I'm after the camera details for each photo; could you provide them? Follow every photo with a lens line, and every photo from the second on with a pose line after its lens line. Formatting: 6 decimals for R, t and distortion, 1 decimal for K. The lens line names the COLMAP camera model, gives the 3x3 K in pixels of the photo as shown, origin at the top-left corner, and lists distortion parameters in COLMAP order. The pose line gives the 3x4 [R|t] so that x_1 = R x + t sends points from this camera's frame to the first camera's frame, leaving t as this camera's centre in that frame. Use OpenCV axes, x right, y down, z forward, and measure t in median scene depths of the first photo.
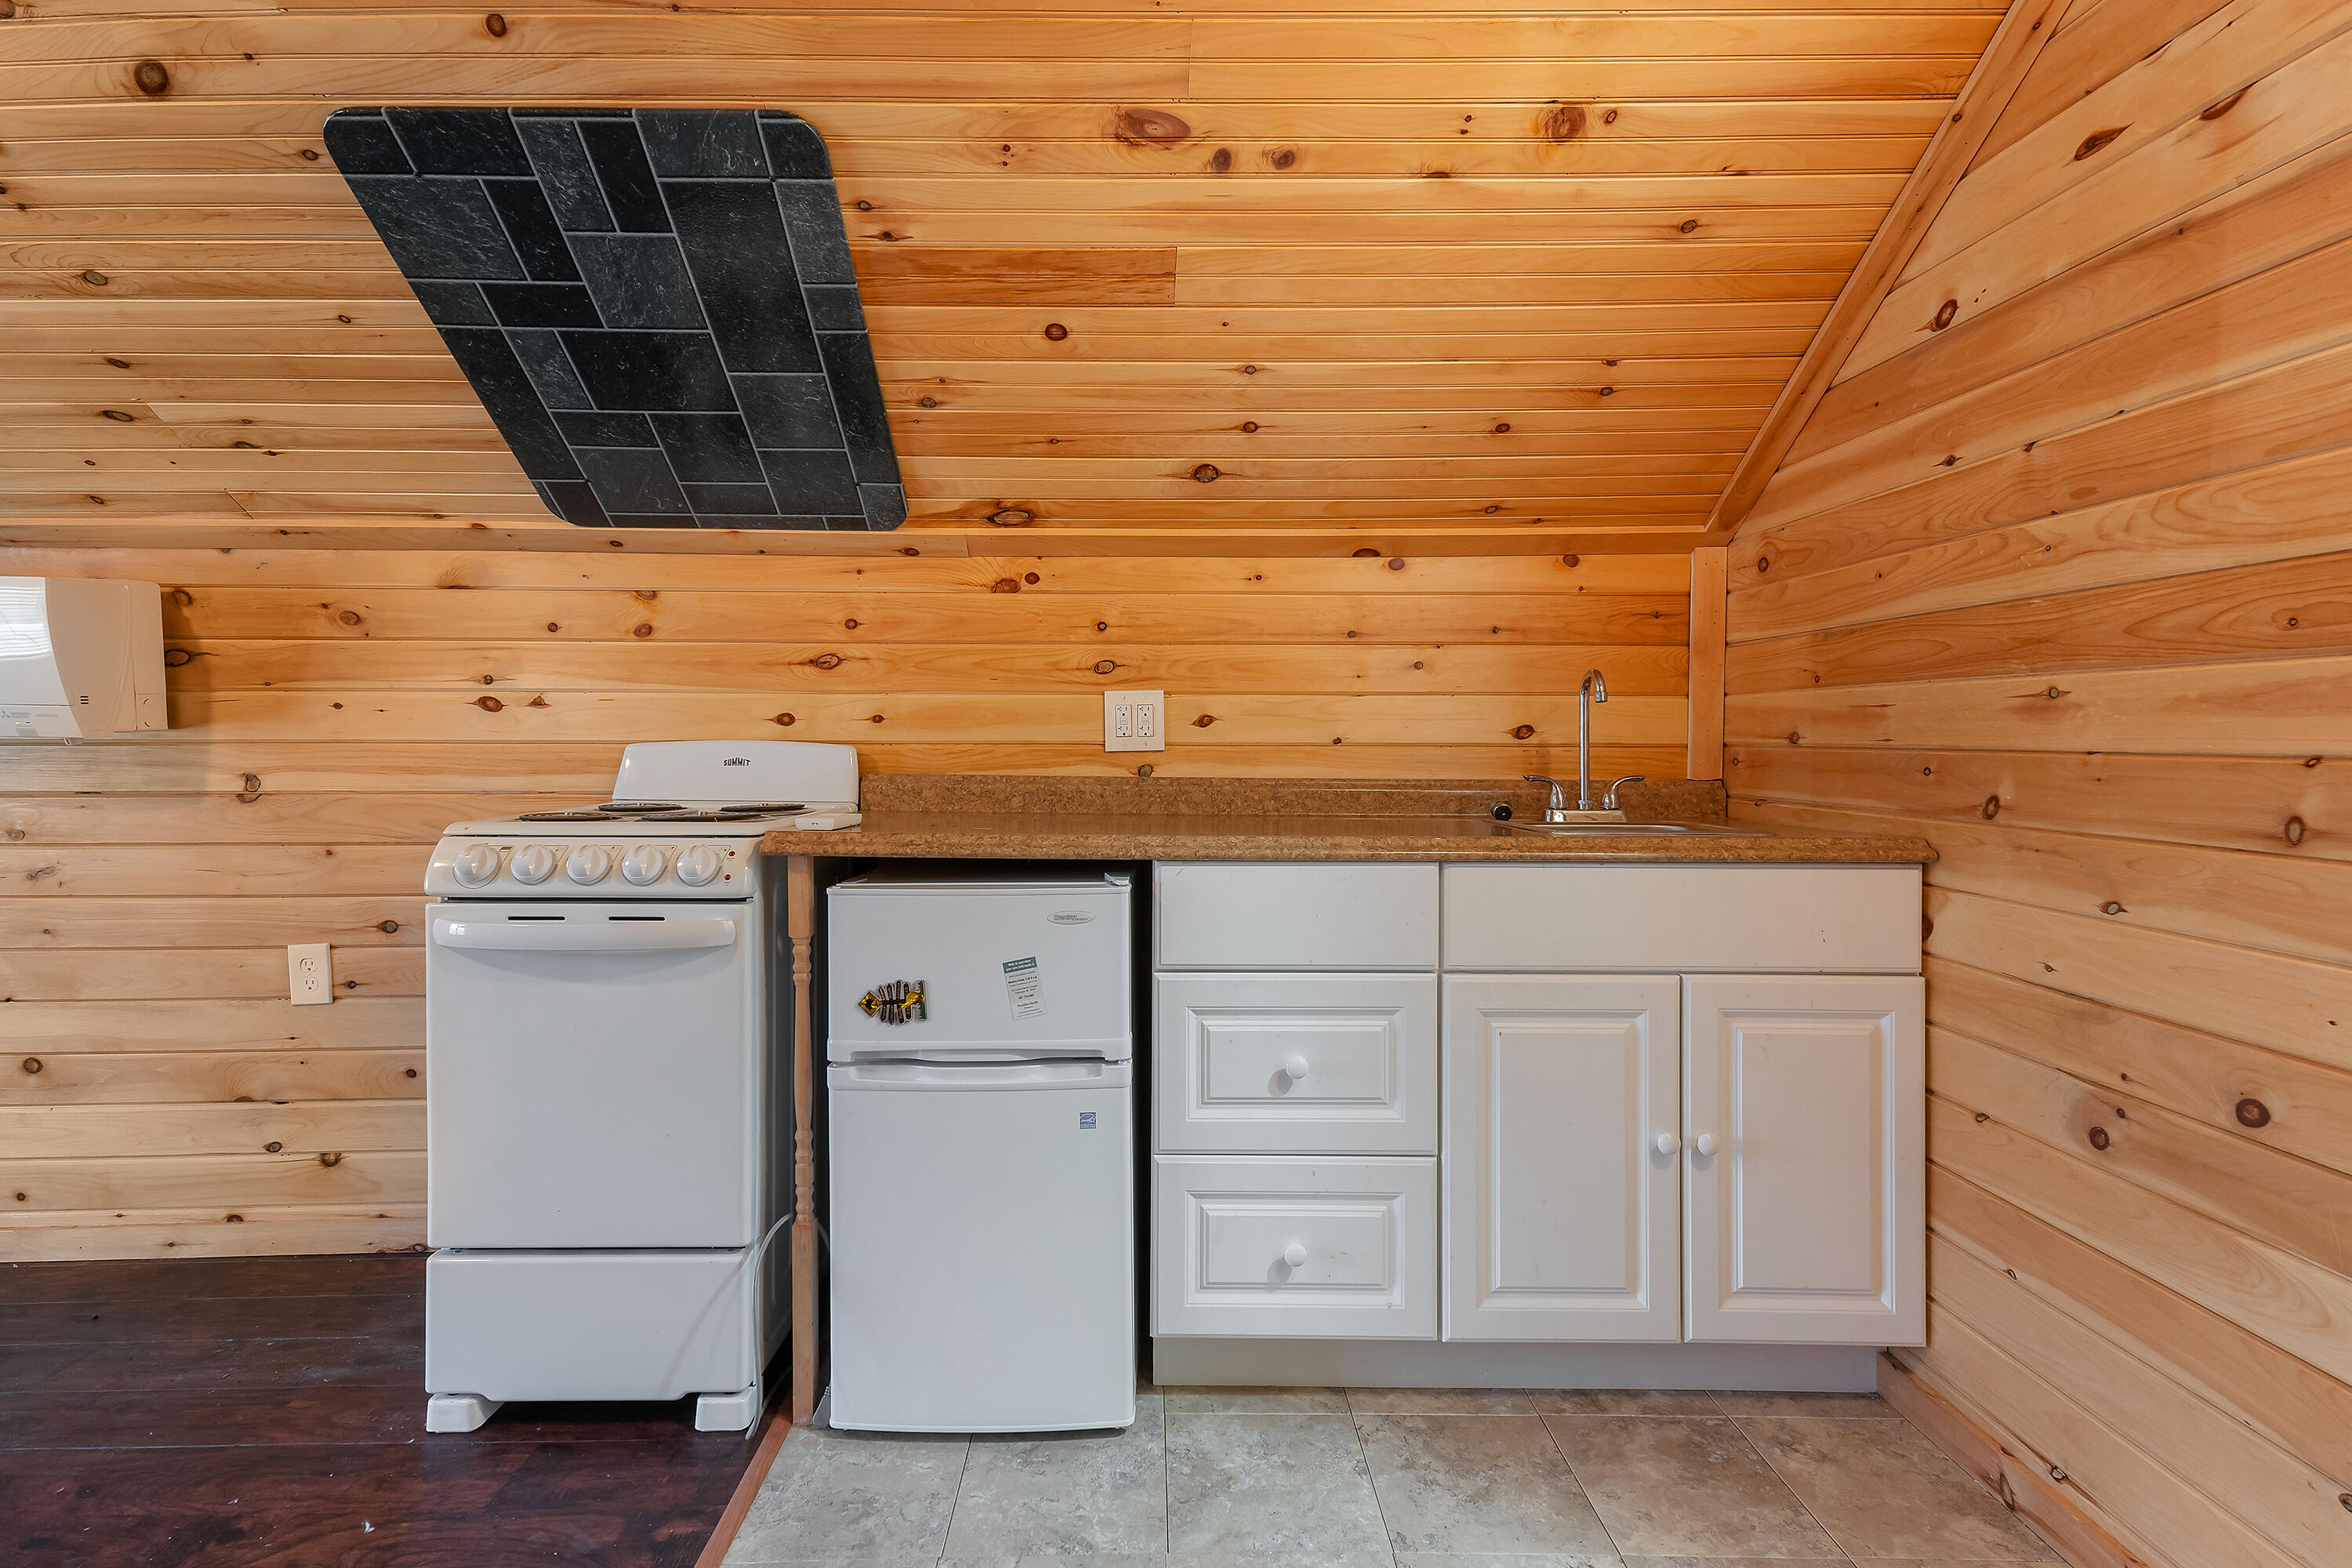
lens RADIAL K [[1115.1, 0, 1169.6], [0, 1115.1, 755.9], [0, 0, 1]] dist [0.032918, -0.022799]
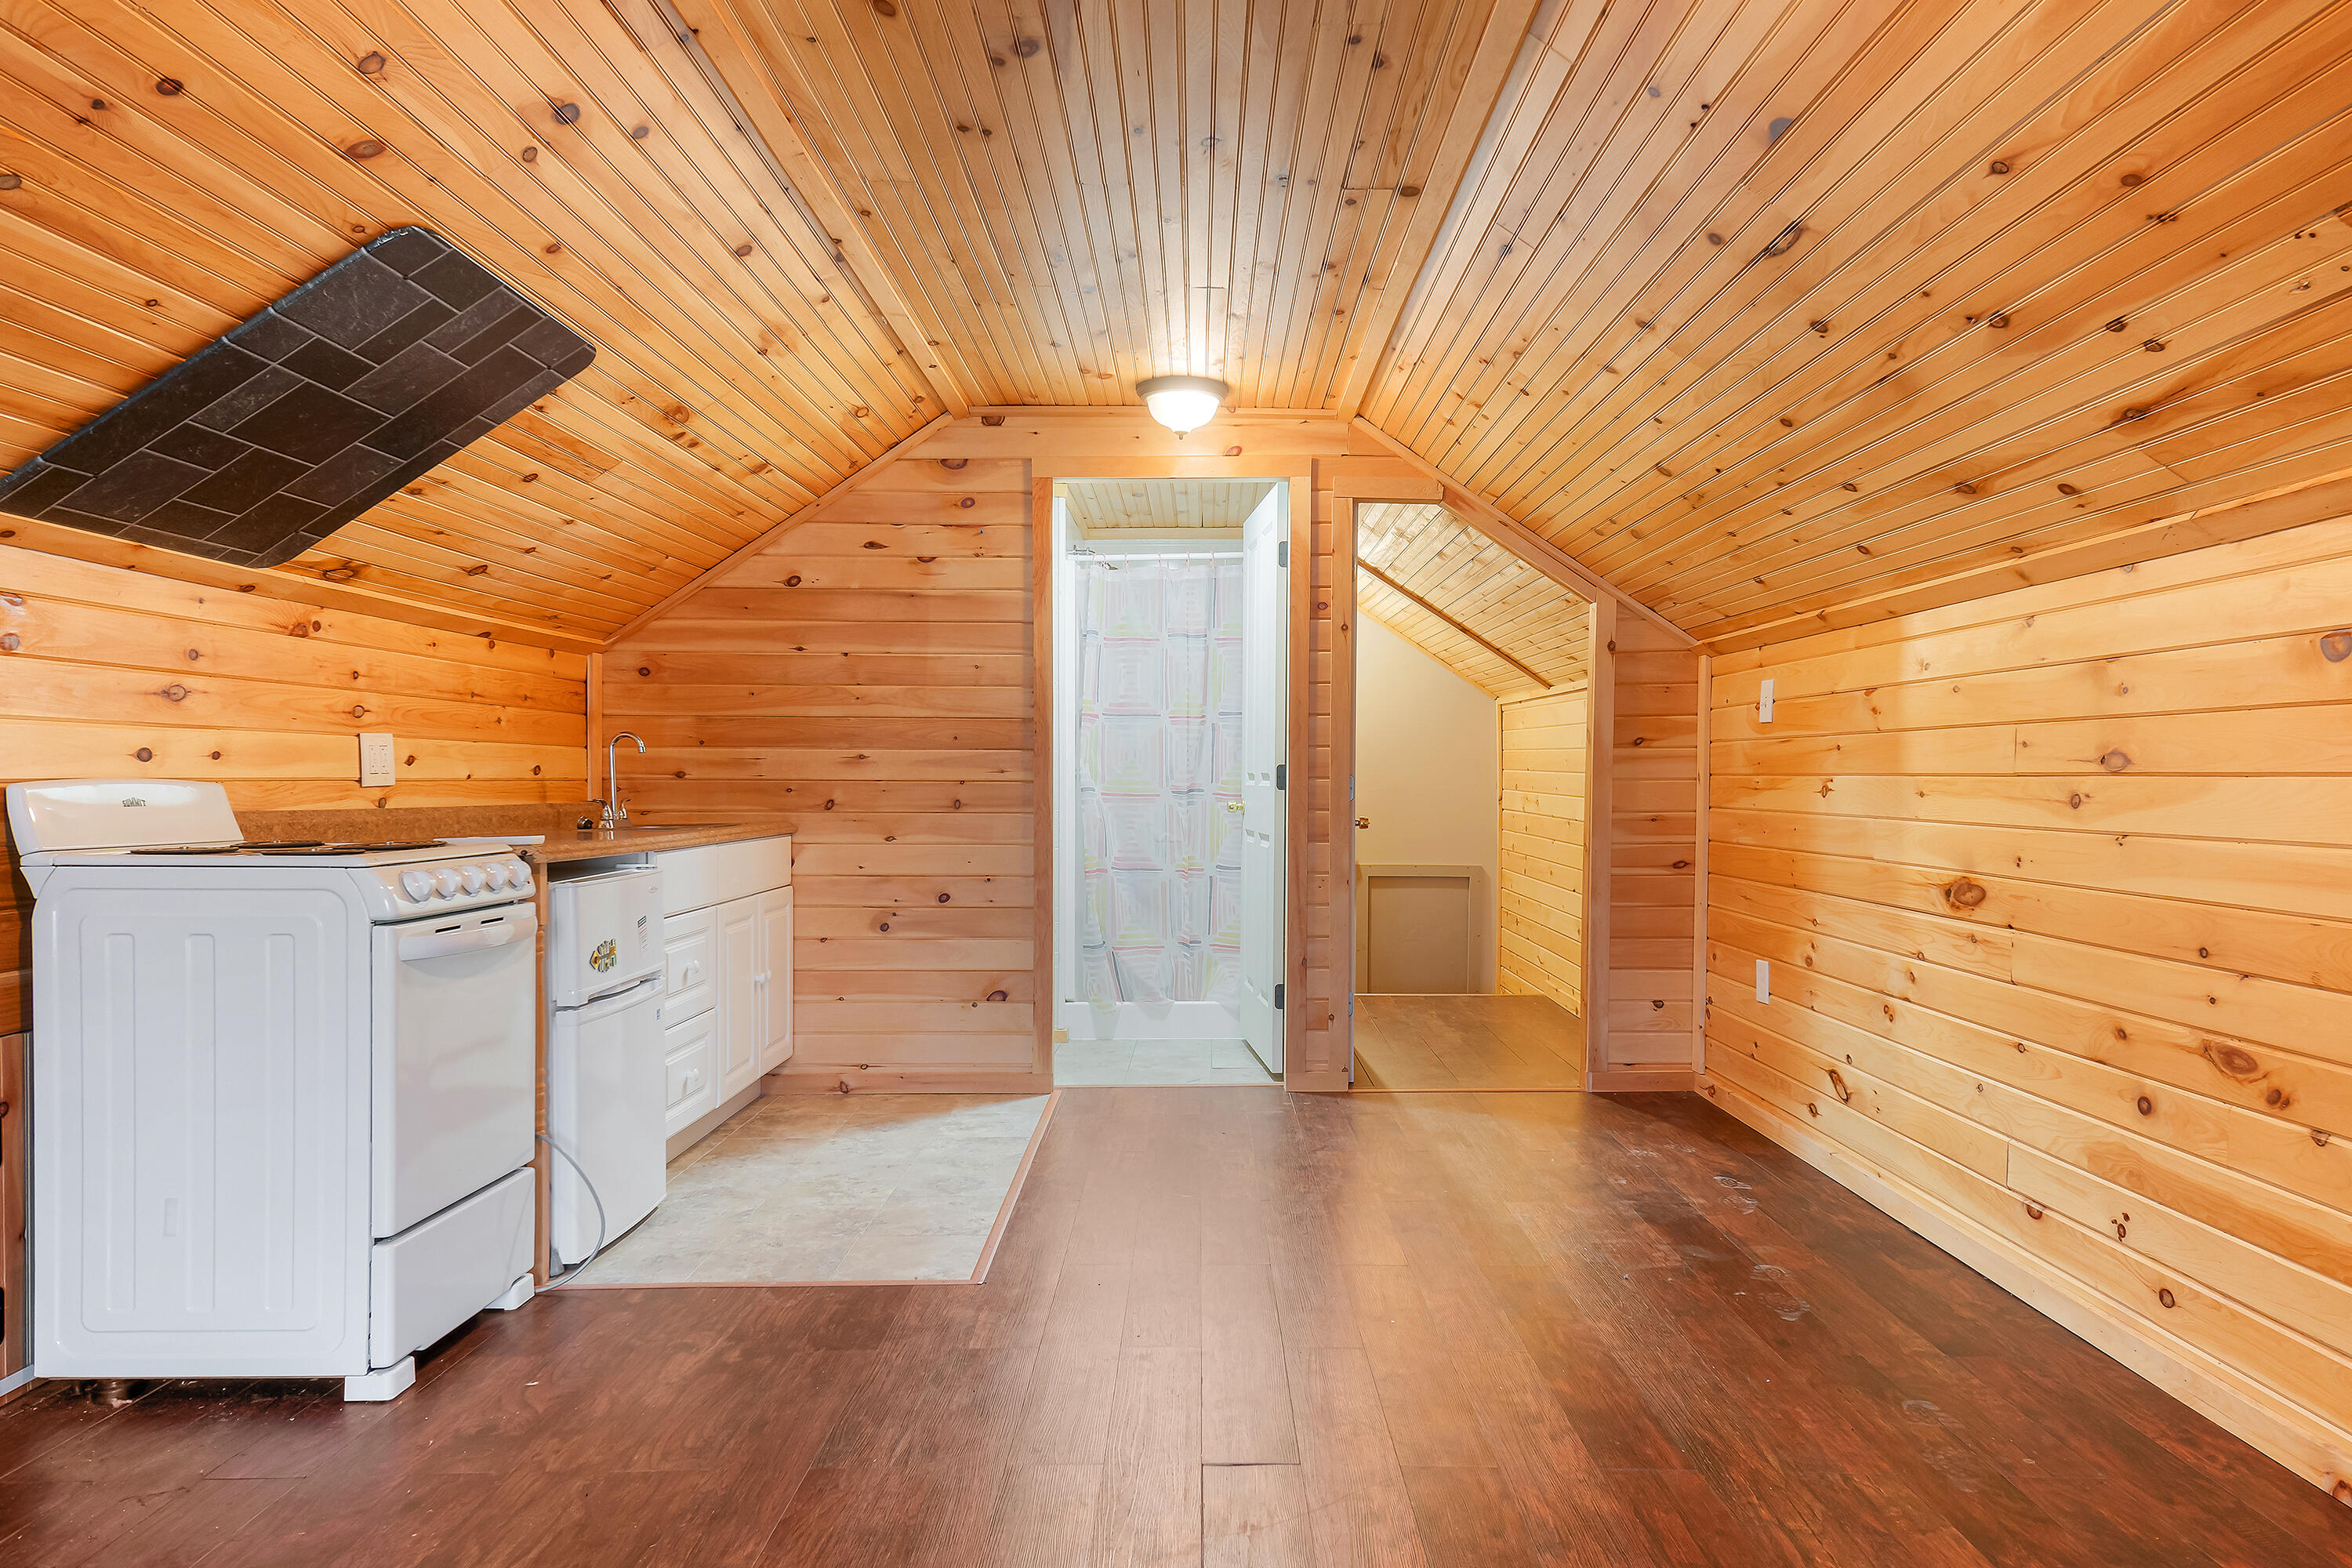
lens RADIAL K [[1558.5, 0, 1176.0], [0, 1558.5, 784.0], [0, 0, 1]] dist [-0.000318, 0.000131]
pose [[0.013032, -0.007329, 0.999888, -2.236242], [0.015163, 0.999860, 0.007131, -0.007622], [-0.999800, 0.015068, 0.013141, 0.216147]]
